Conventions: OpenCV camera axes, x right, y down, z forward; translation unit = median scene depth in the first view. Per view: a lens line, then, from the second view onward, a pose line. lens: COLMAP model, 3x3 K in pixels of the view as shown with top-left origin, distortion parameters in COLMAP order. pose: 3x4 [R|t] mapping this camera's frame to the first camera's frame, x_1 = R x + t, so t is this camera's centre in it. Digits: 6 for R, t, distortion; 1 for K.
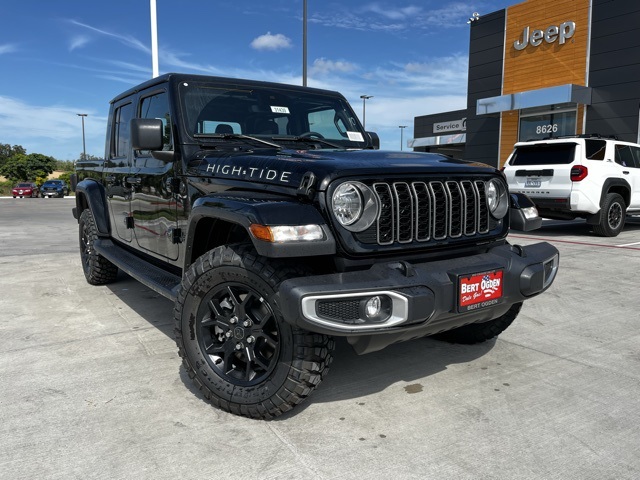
lens RADIAL K [[517.0, 0, 320.6], [0, 517.0, 235.9], [0, 0, 1]] dist [0.070339, -0.077041]
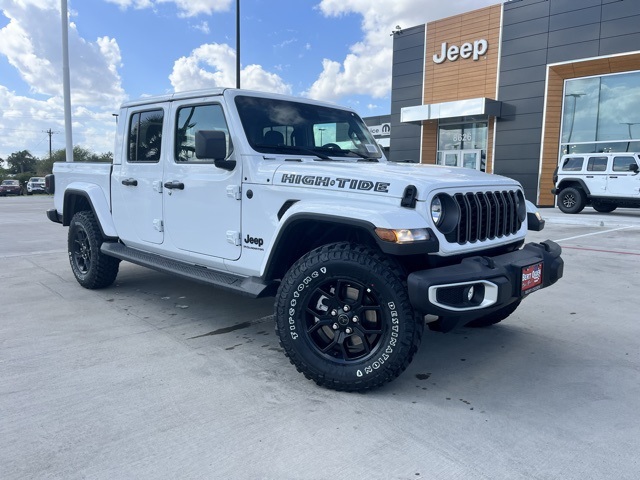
lens RADIAL K [[517.0, 0, 316.5], [0, 517.0, 239.7], [0, 0, 1]] dist [0.070339, -0.077041]
pose [[0.982682, -0.011052, 0.184970, -0.327945], [0.009273, 0.999902, 0.010482, -0.006868], [-0.185067, -0.008586, 0.982688, -0.113140]]
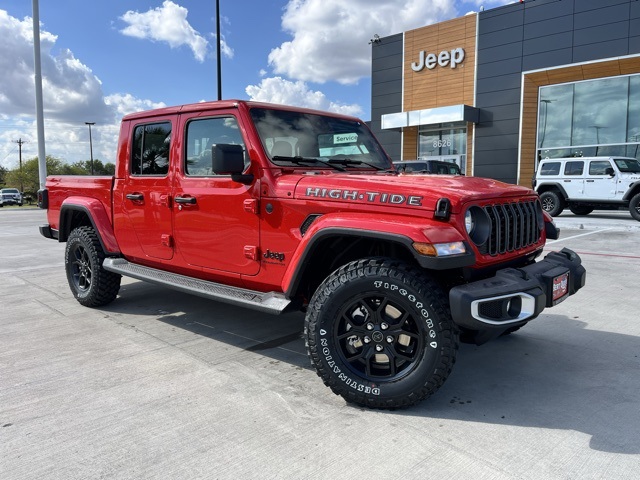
lens RADIAL K [[517.0, 0, 322.1], [0, 517.0, 240.6], [0, 0, 1]] dist [0.070339, -0.077041]
pose [[0.971330, -0.029280, 0.235926, -0.424614], [0.029908, 0.999552, 0.000920, -0.024531], [-0.235847, 0.006163, 0.971771, -0.098945]]
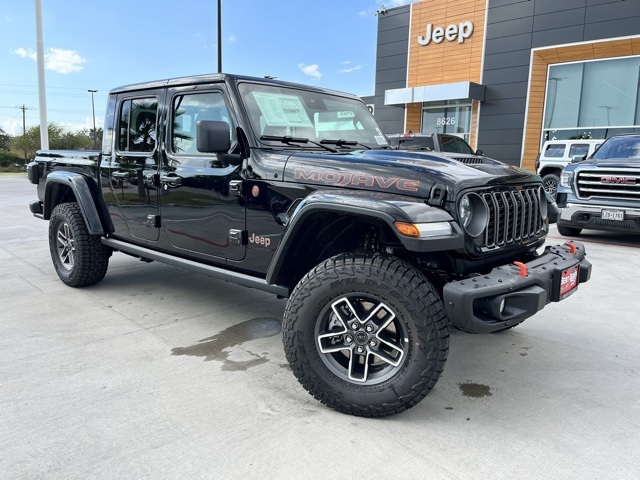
lens RADIAL K [[517.0, 0, 315.4], [0, 517.0, 243.6], [0, 0, 1]] dist [0.070339, -0.077041]
pose [[0.975763, -0.014758, 0.218333, -0.349224], [0.002764, 0.998475, 0.055139, -0.056939], [-0.218814, -0.053199, 0.974315, -0.076260]]
